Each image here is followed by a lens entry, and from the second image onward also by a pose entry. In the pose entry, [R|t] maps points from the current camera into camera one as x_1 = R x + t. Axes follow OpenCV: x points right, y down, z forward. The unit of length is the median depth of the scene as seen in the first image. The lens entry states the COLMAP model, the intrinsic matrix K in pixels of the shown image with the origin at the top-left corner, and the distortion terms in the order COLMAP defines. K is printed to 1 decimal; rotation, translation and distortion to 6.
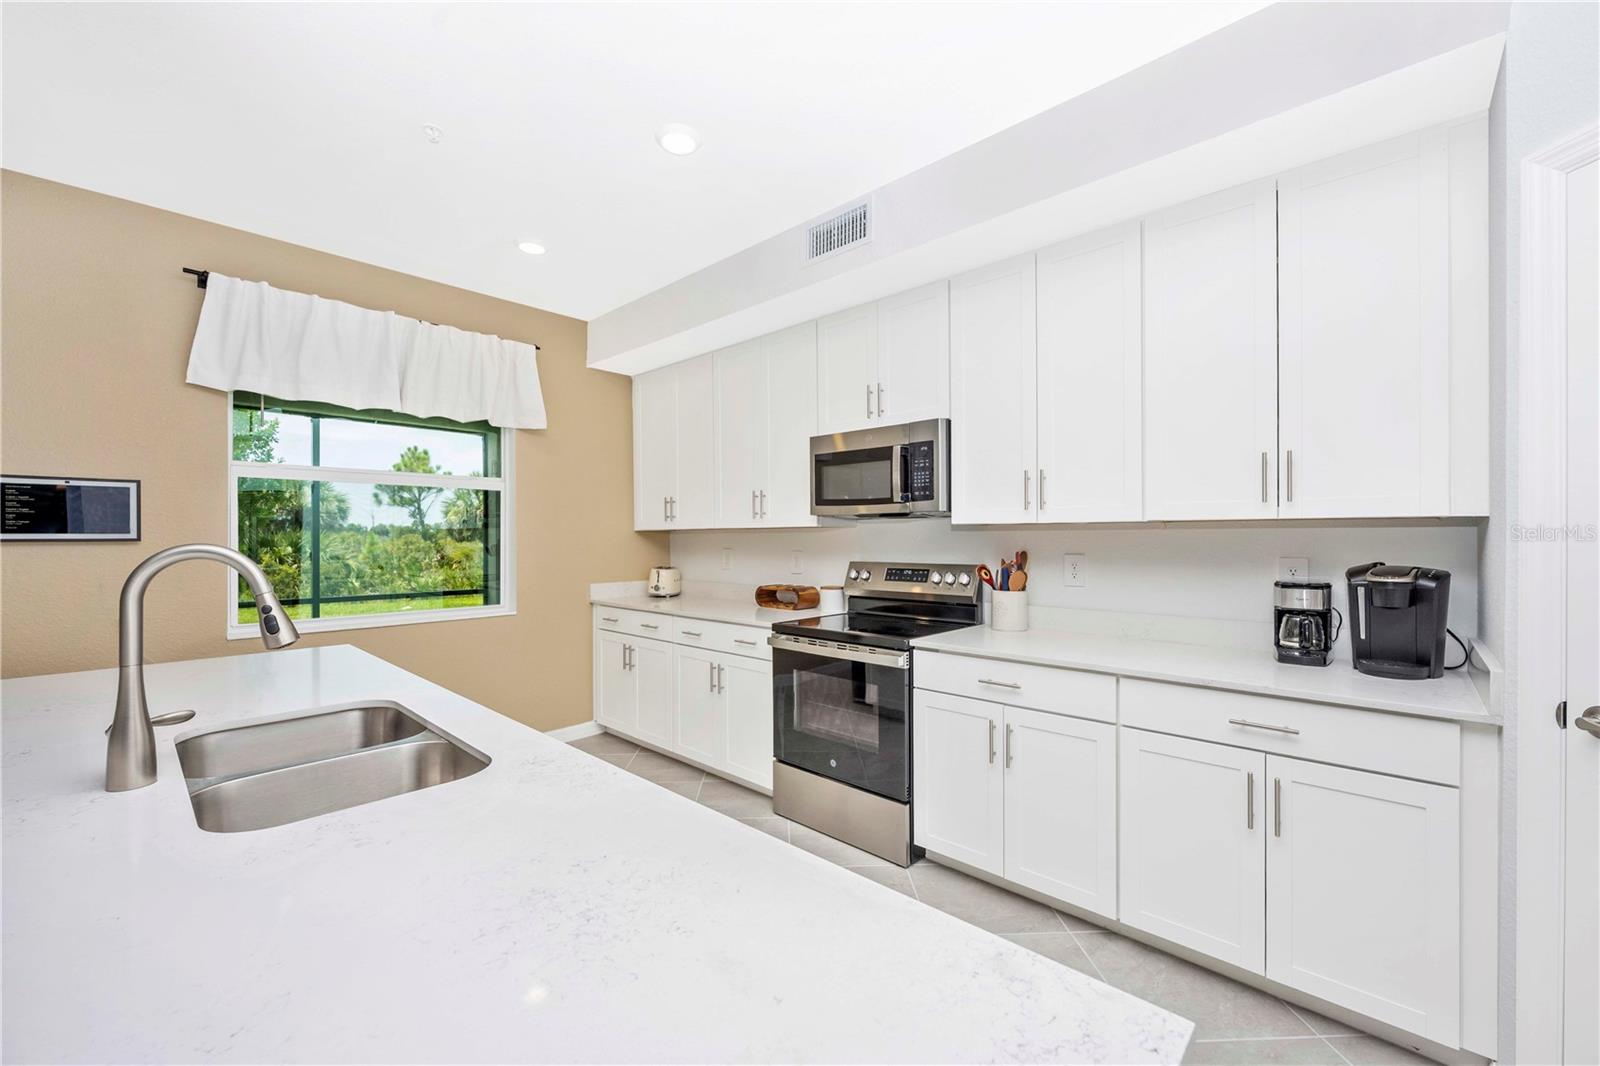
lens RADIAL K [[637.2, 0, 808.6], [0, 637.2, 531.7], [0, 0, 1]] dist [-0.002442, -0.000299]
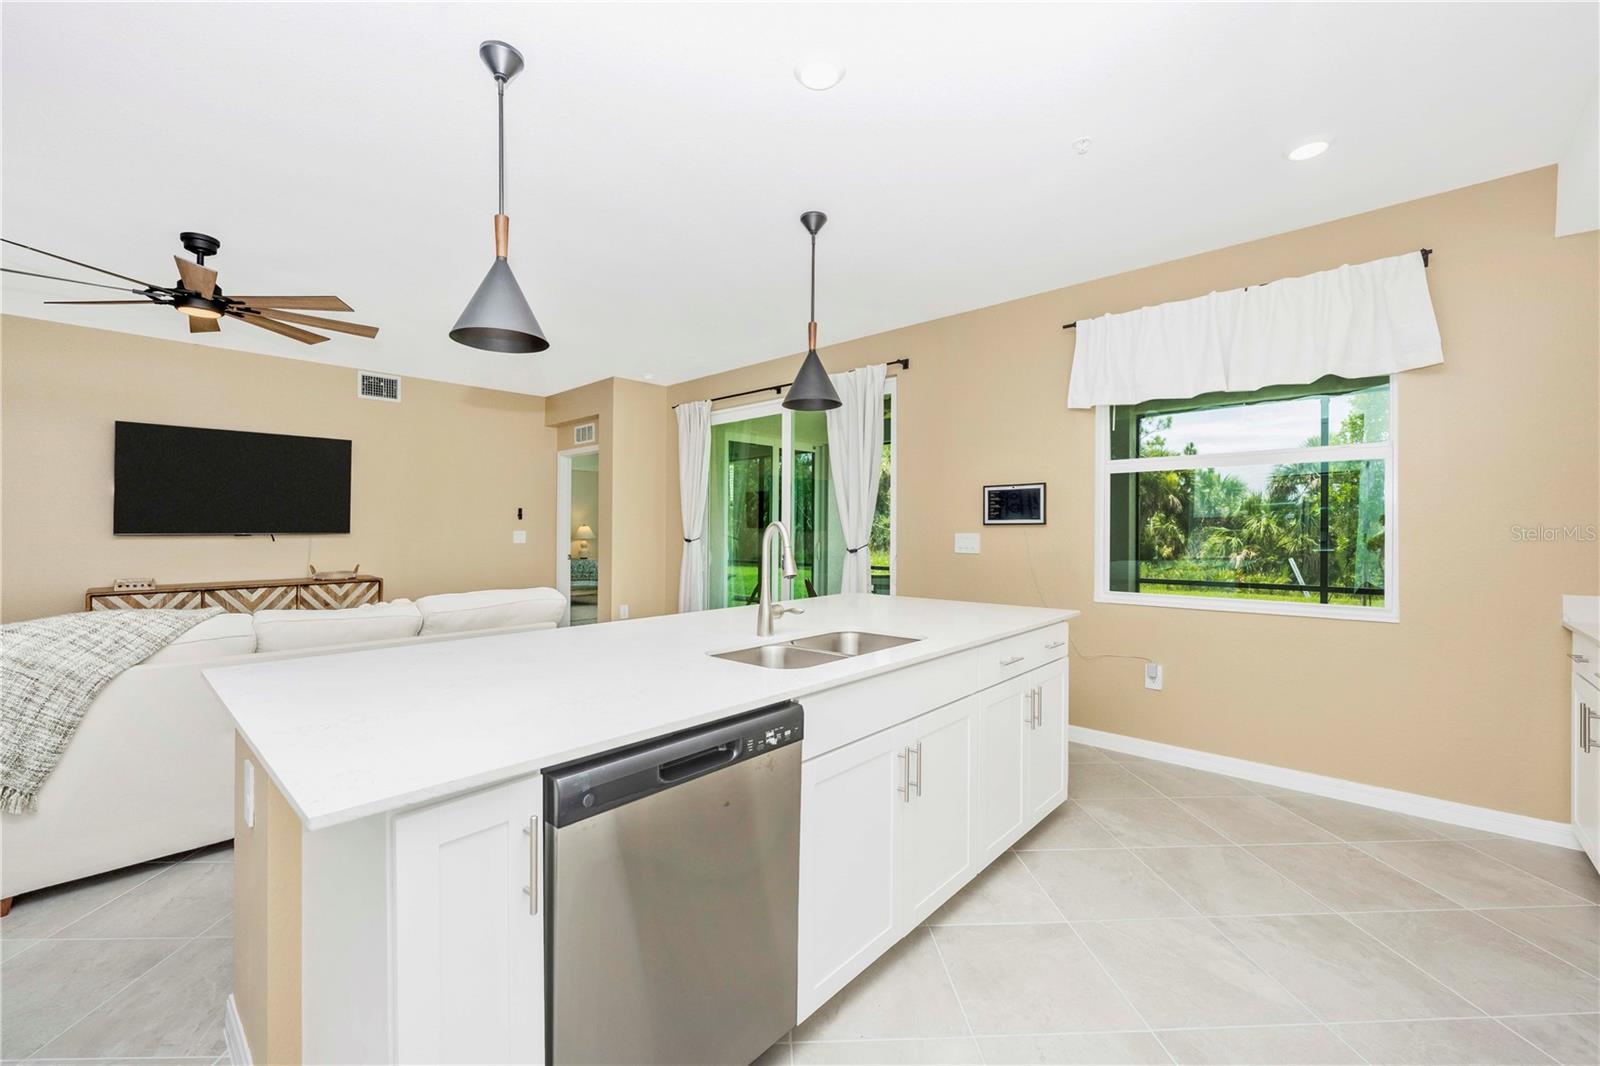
lens RADIAL K [[649.4, 0, 782.8], [0, 649.4, 525.1], [0, 0, 1]] dist [-0.001141, -0.000061]
pose [[-0.014449, -0.005783, -0.999879, 0.405630], [0.011386, 0.999917, -0.005948, 0.016846], [0.999831, -0.011470, -0.014382, 0.397181]]
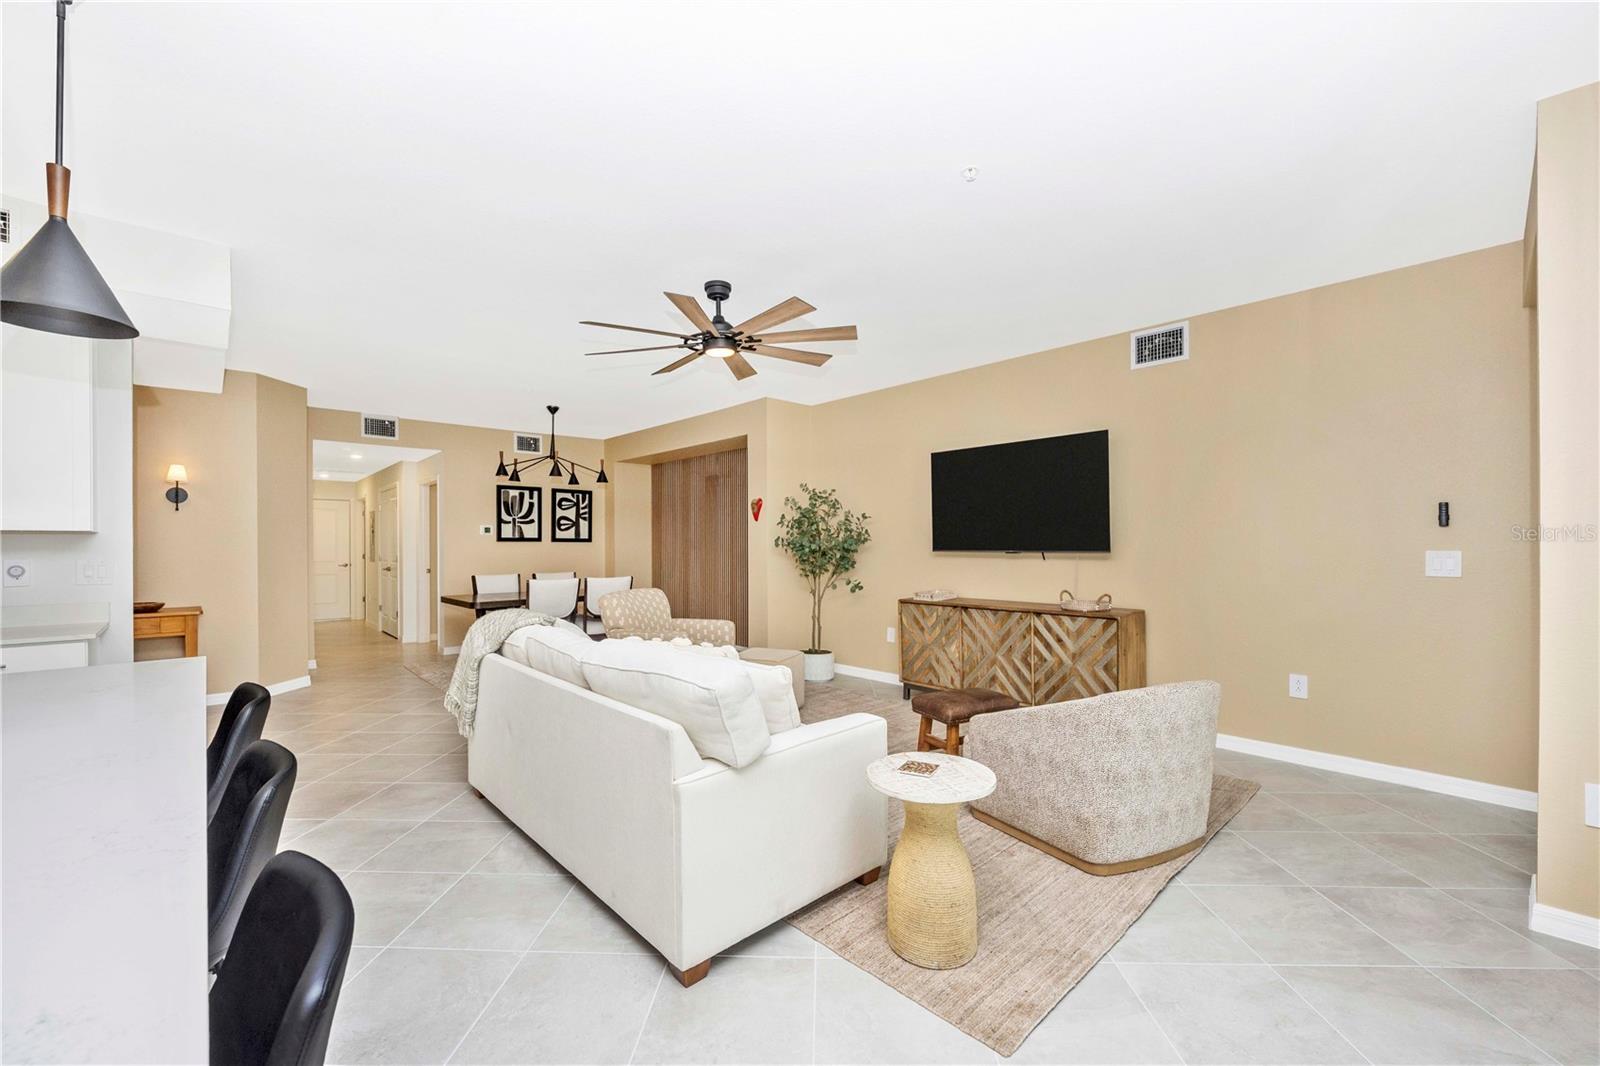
lens RADIAL K [[636.7, 0, 801.0], [0, 636.7, 547.0], [0, 0, 1]] dist [-0.002584, -0.000087]
pose [[-0.996584, 0.003251, 0.082523, -0.969570], [0.002576, 0.999962, -0.008285, 0.013331], [-0.082547, -0.008044, -0.996555, 0.582727]]
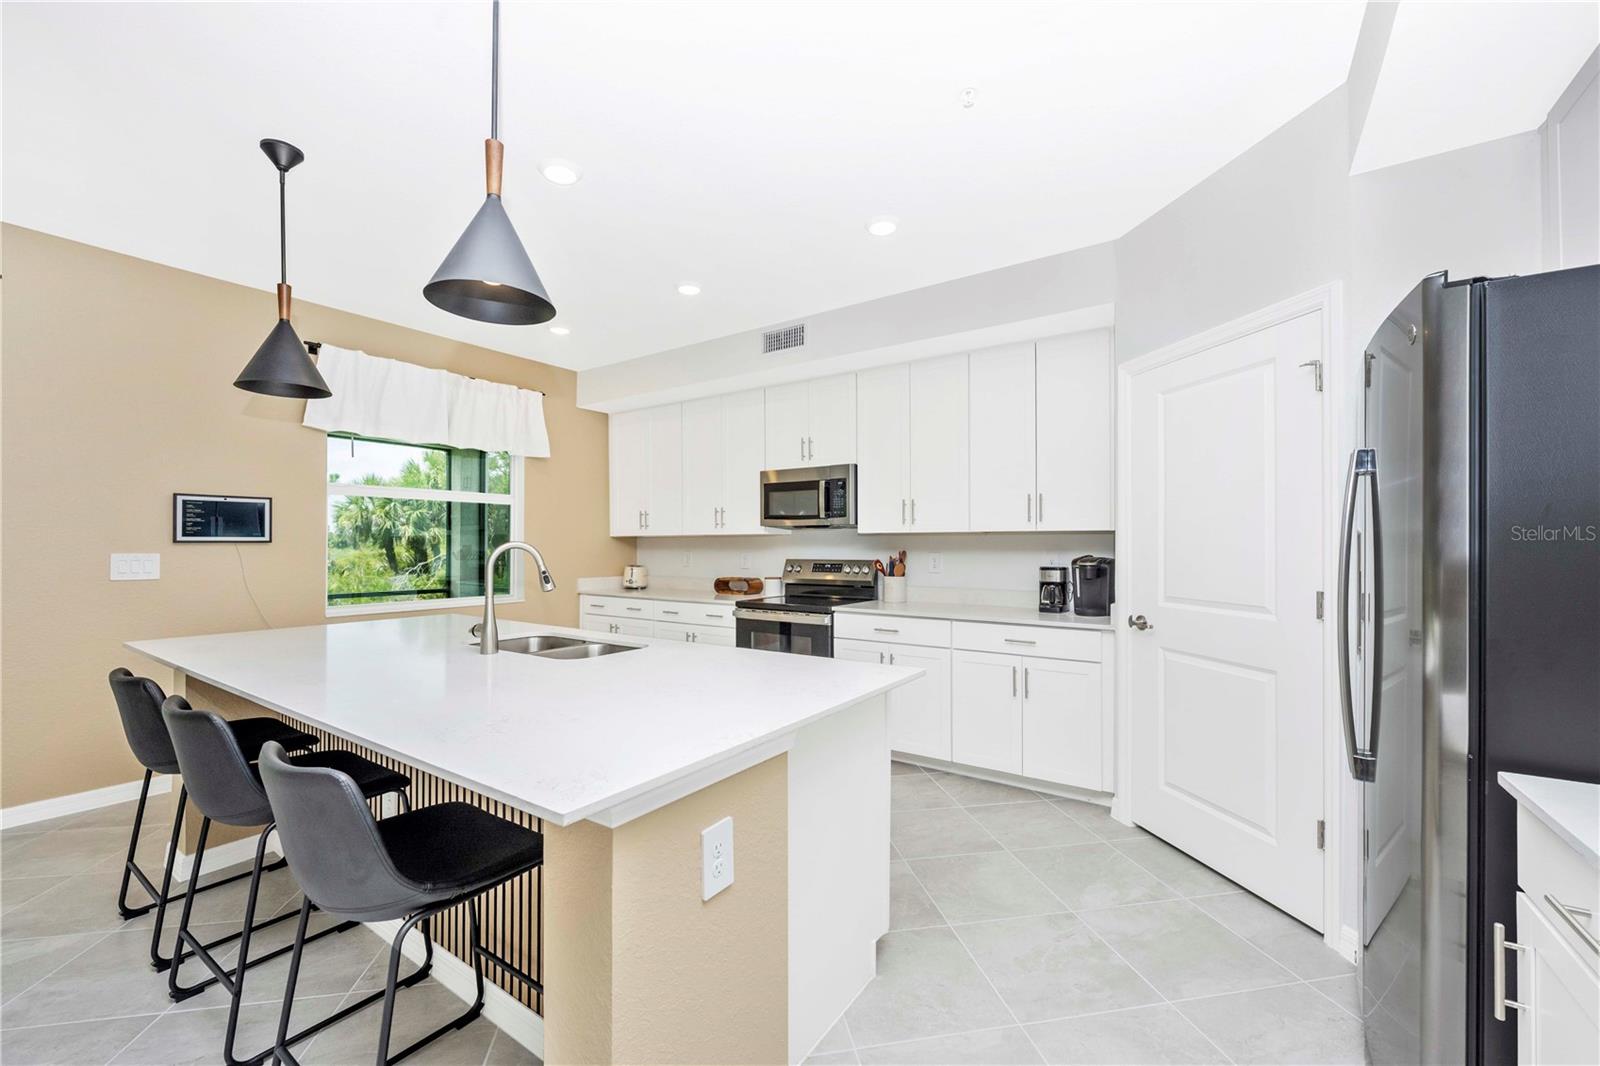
lens RADIAL K [[633.4, 0, 803.1], [0, 633.4, 536.6], [0, 0, 1]] dist [-0.002494, -0.000118]
pose [[0.990320, 0.003910, 0.138750, -0.110109], [-0.003379, 0.999986, -0.004068, 0.003510], [-0.138764, 0.003560, 0.990319, -0.460716]]
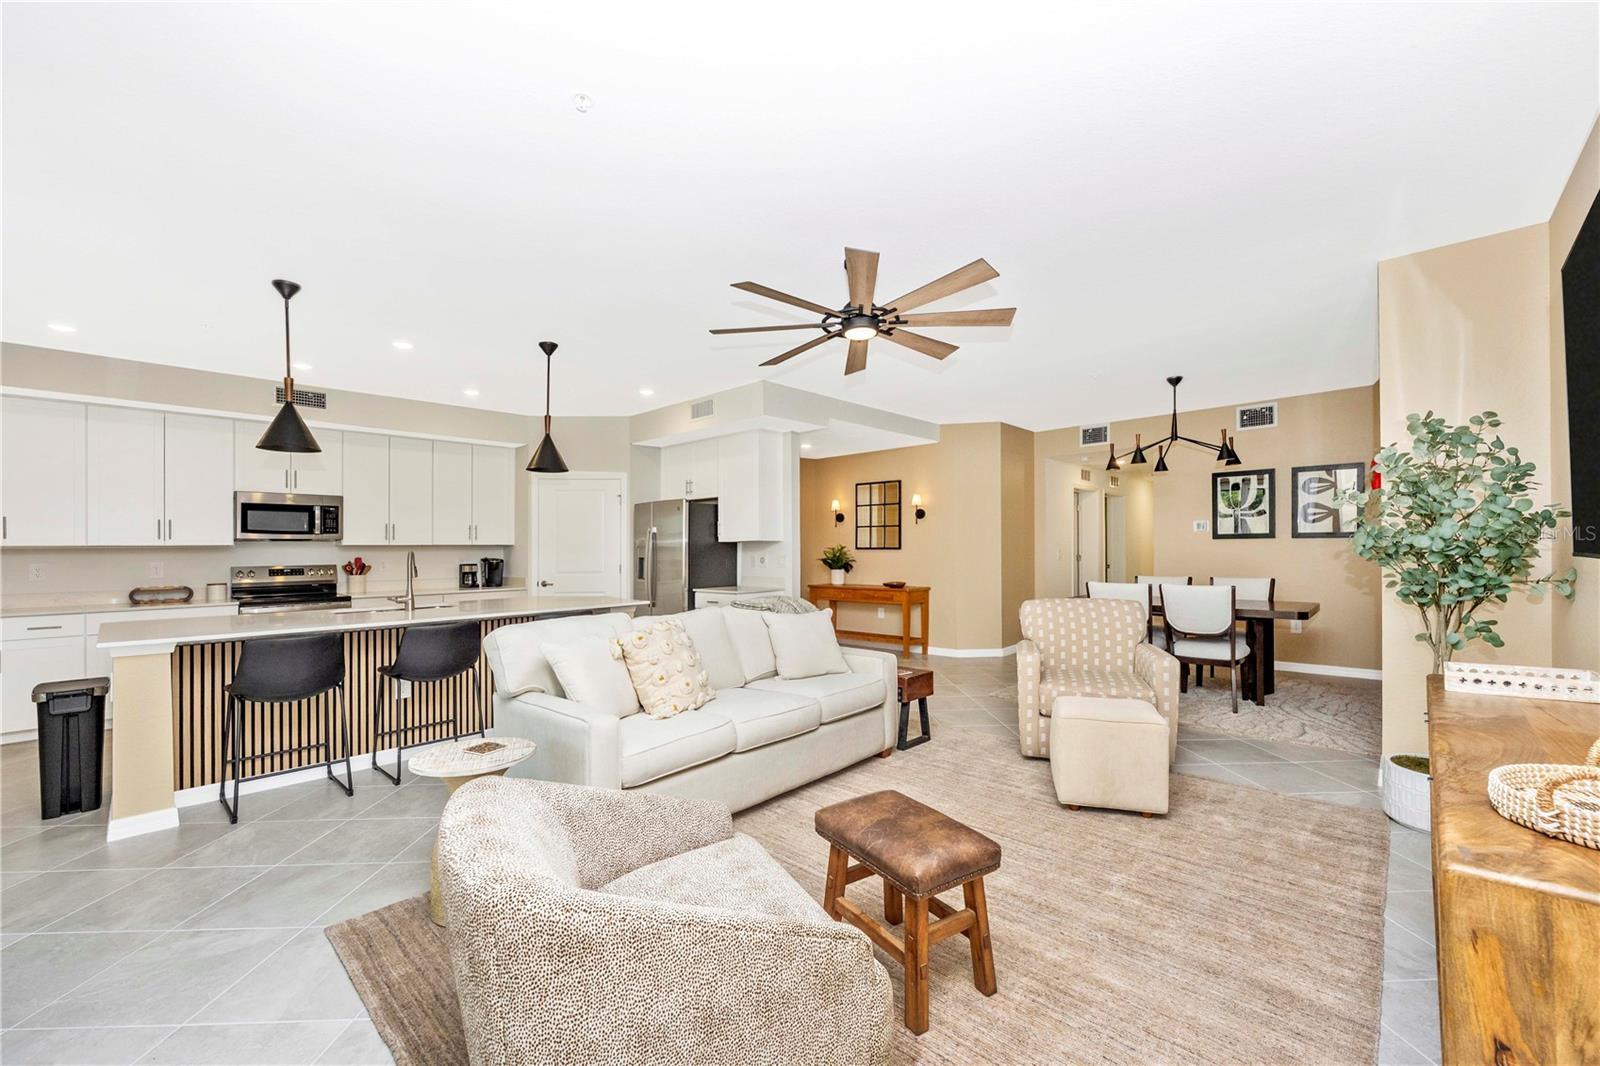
lens RADIAL K [[636.7, 0, 801.0], [0, 636.7, 547.0], [0, 0, 1]] dist [-0.002584, -0.000087]
pose [[0.007057, 0.001540, 0.999974, -1.817177], [0.000008, 0.999999, -0.001540, -0.002076], [-0.999975, 0.000019, 0.007057, -0.534555]]
